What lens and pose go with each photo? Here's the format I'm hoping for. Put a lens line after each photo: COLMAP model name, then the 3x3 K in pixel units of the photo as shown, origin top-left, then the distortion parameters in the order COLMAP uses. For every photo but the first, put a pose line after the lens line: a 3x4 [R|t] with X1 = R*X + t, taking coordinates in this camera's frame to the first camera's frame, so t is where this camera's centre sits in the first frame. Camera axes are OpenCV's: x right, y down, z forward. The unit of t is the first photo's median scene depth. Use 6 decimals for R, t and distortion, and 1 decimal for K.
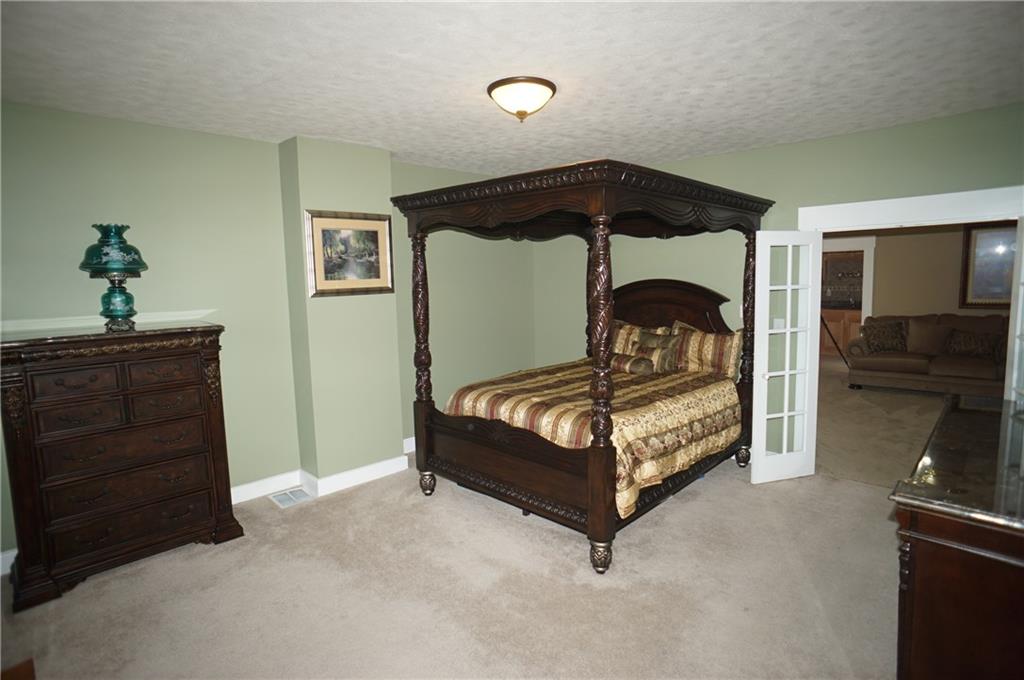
lens RADIAL K [[543.8, 0, 512.0], [0, 543.8, 340.0], [0, 0, 1]] dist [-0.001639, -0.000243]
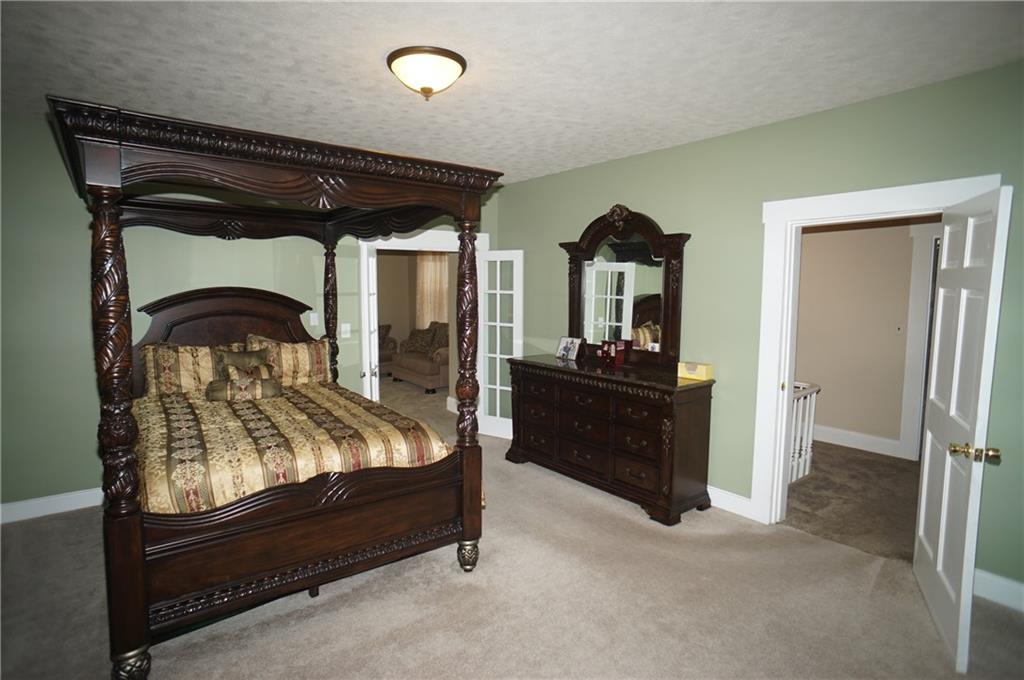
lens RADIAL K [[543.8, 0, 512.0], [0, 543.8, 340.0], [0, 0, 1]] dist [-0.001639, -0.000243]
pose [[0.158642, -0.083827, 0.983771, -0.605401], [0.113440, 0.991338, 0.066178, -0.044854], [-0.980798, 0.101100, 0.166778, 0.541808]]
